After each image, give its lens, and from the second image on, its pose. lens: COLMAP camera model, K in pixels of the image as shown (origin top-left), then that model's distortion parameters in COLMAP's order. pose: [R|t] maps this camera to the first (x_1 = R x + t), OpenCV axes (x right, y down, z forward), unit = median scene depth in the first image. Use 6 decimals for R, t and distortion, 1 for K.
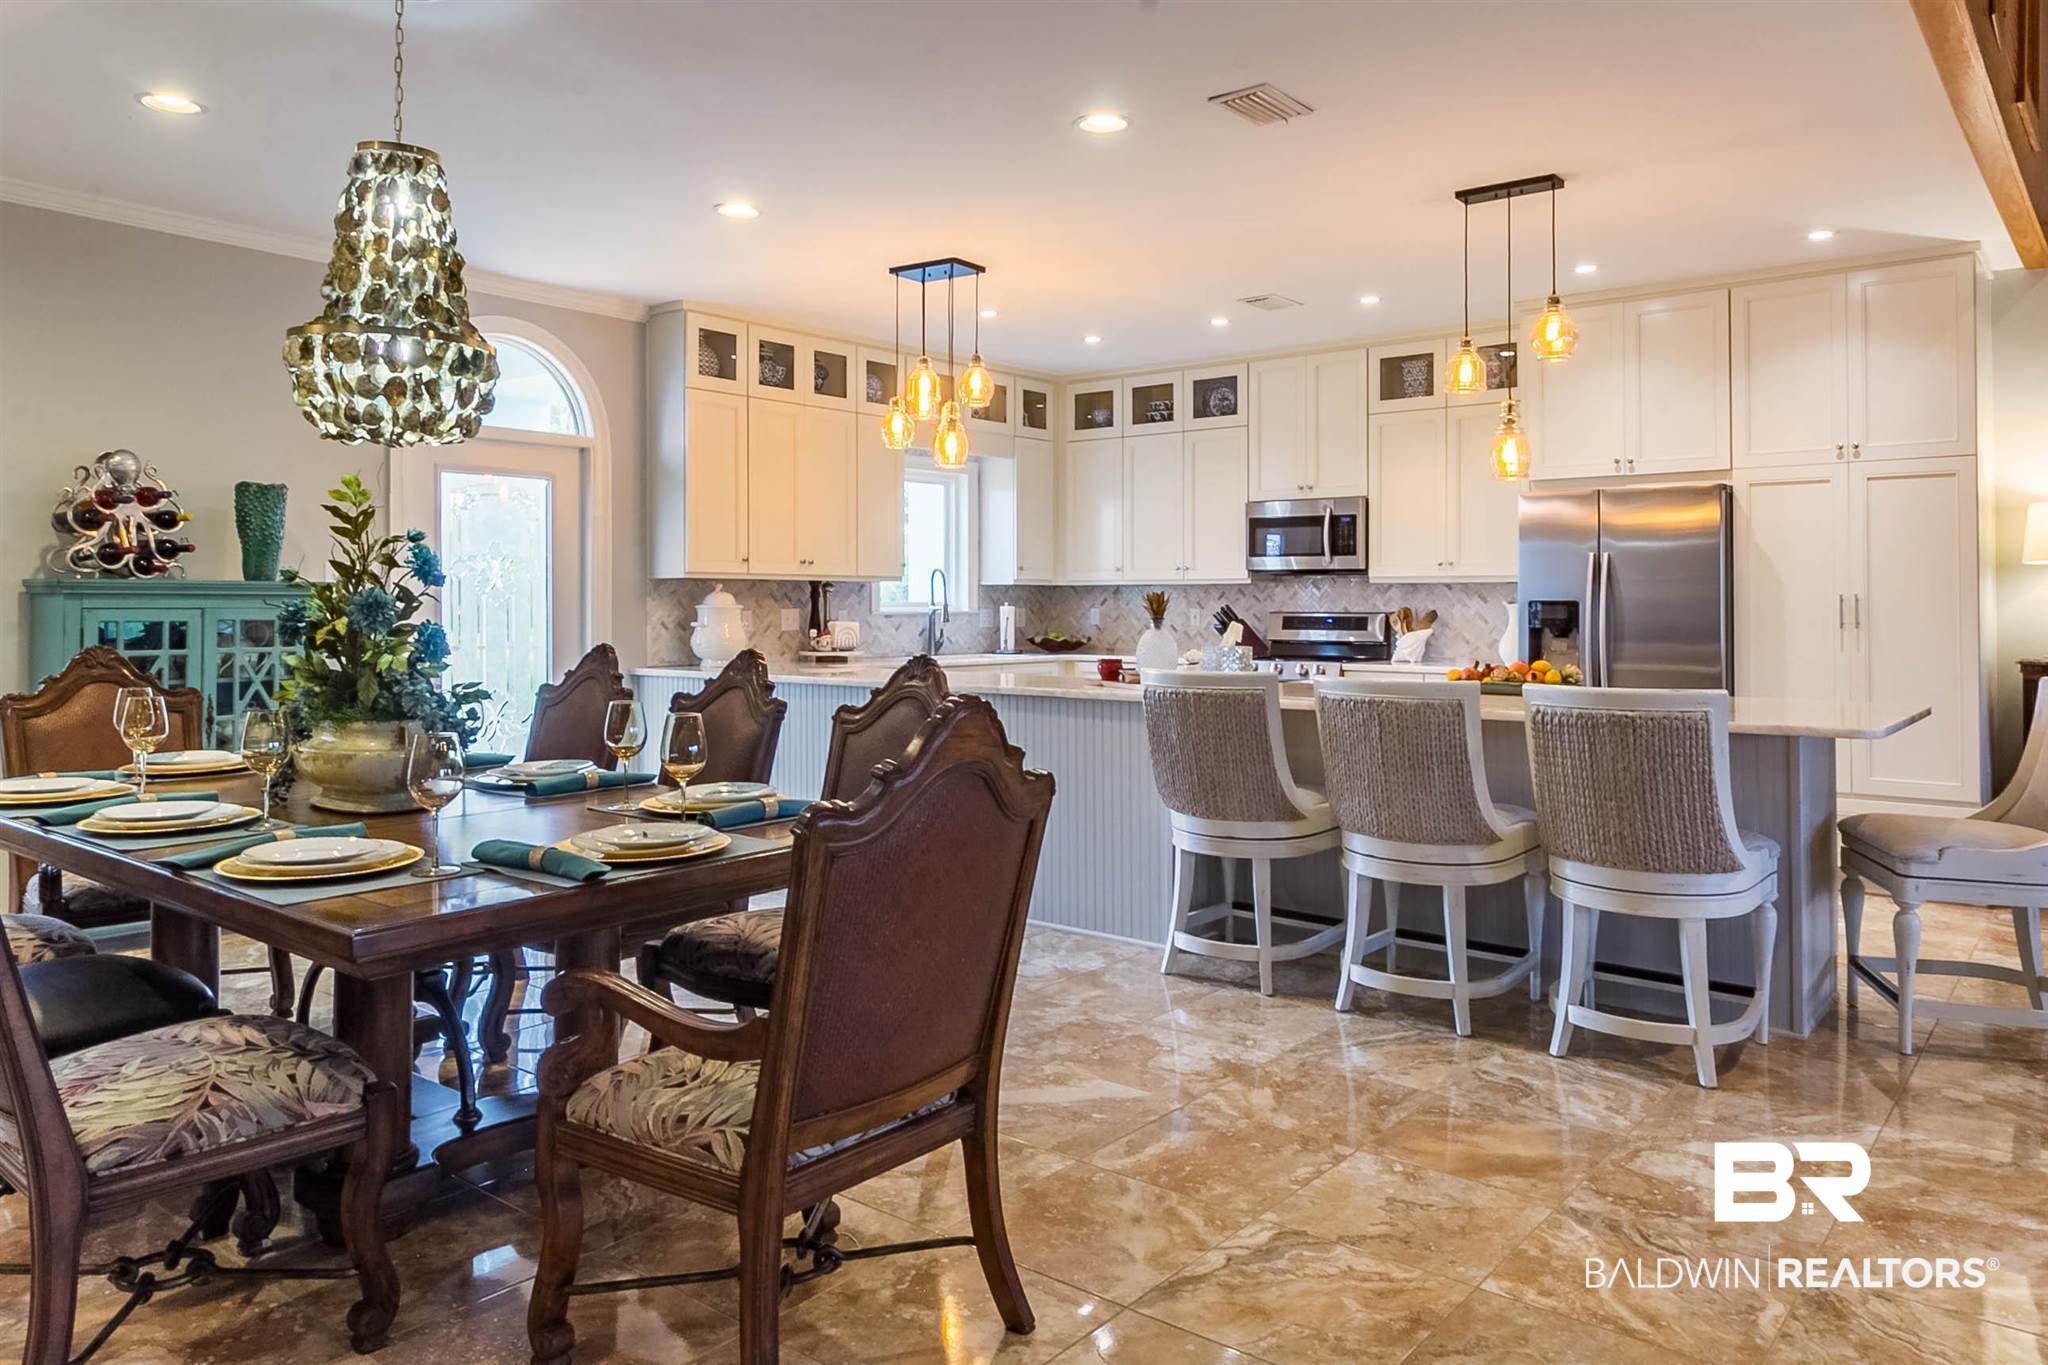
lens RADIAL K [[1388.3, 0, 1055.4], [0, 1388.3, 576.0], [0, 0, 1]] dist [0.004884, 0.001631]
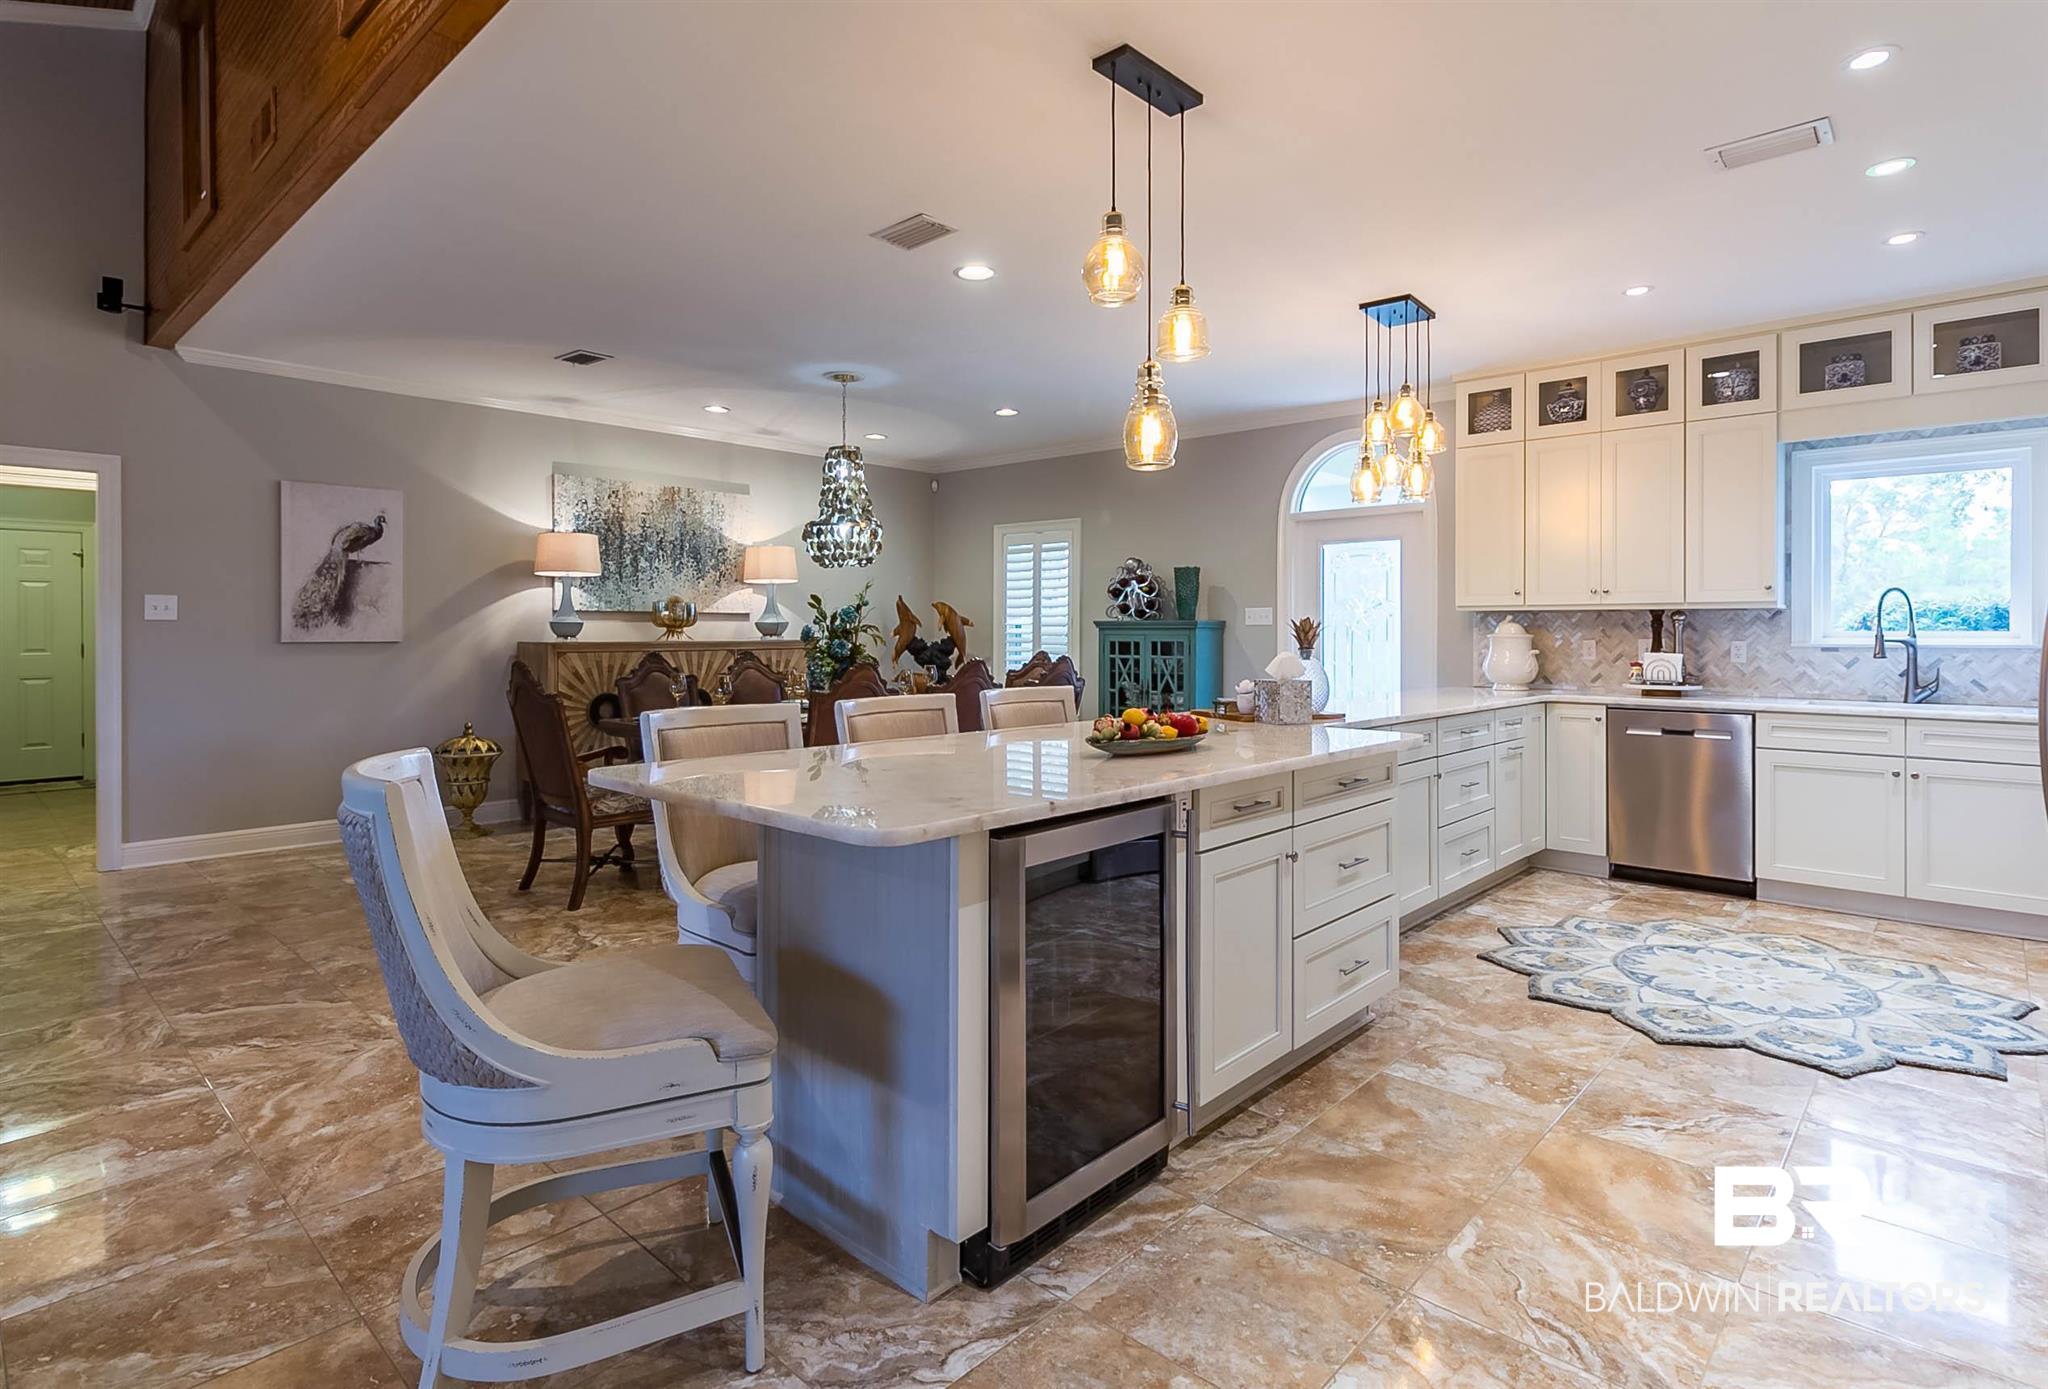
lens RADIAL K [[1043.8, 0, 1018.8], [0, 1043.8, 630.8], [0, 0, 1]] dist [0.000238, 0.000234]
pose [[-0.086427, -0.002223, -0.996256, 0.621273], [0.017534, 0.999839, -0.003752, 0.013969], [0.996104, -0.017793, -0.086374, 0.673066]]
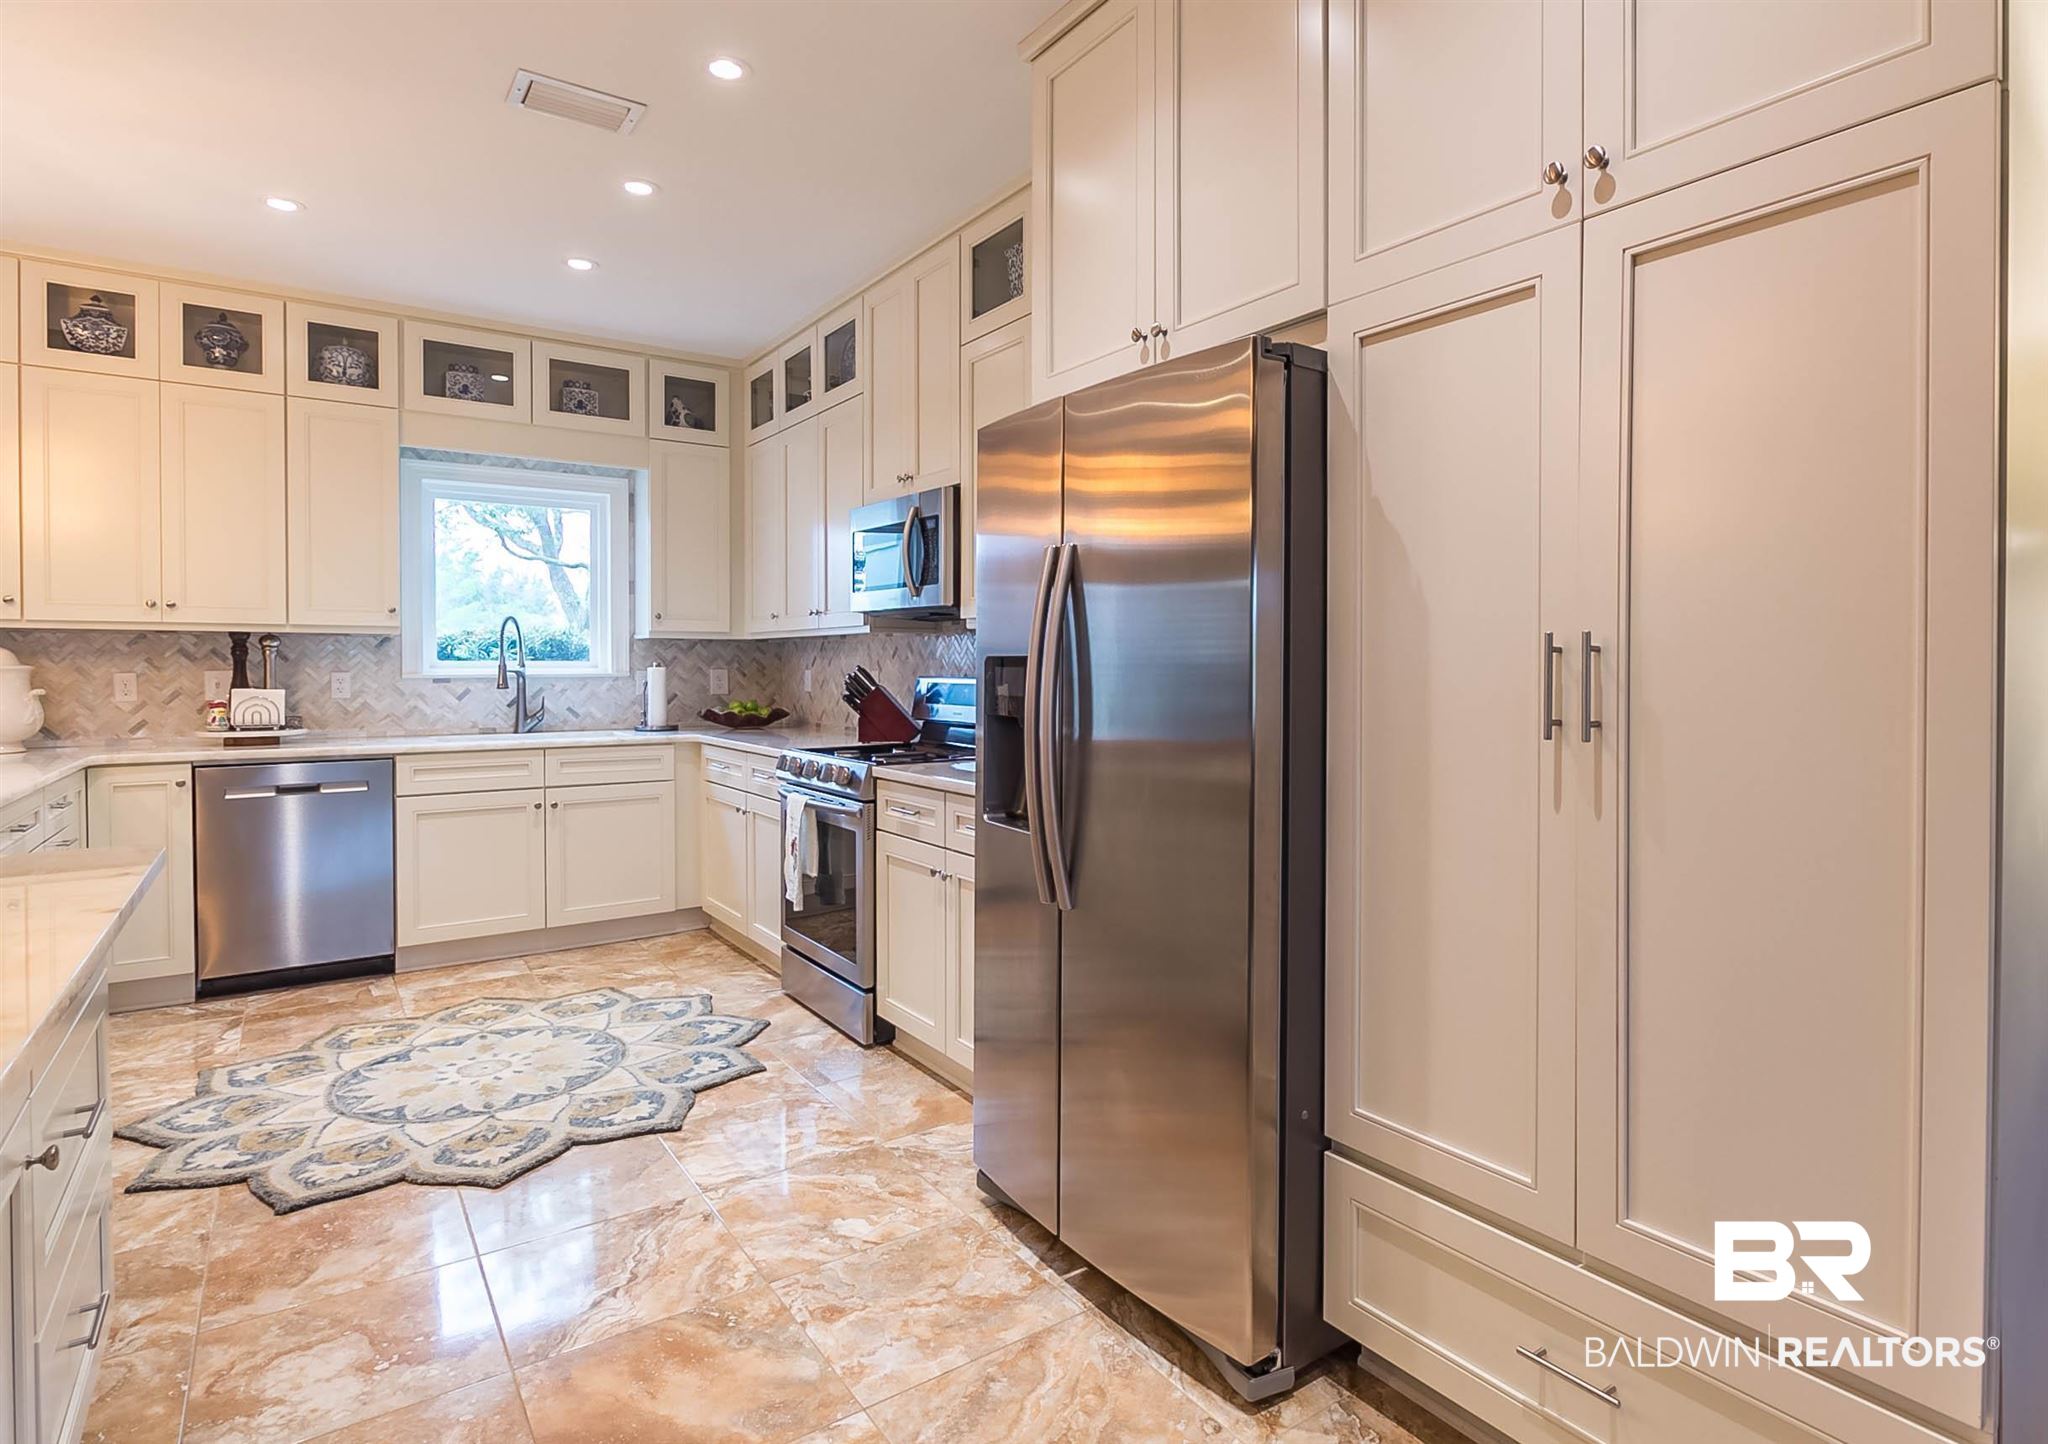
lens RADIAL K [[1083.8, 0, 1112.4], [0, 1083.8, 677.2], [0, 0, 1]] dist [-0.003223, -0.001714]
pose [[0.966166, 0.003180, -0.257903, 0.446063], [0.004986, 0.999507, 0.031002, 0.012534], [0.257874, -0.031239, 0.965673, 0.613676]]
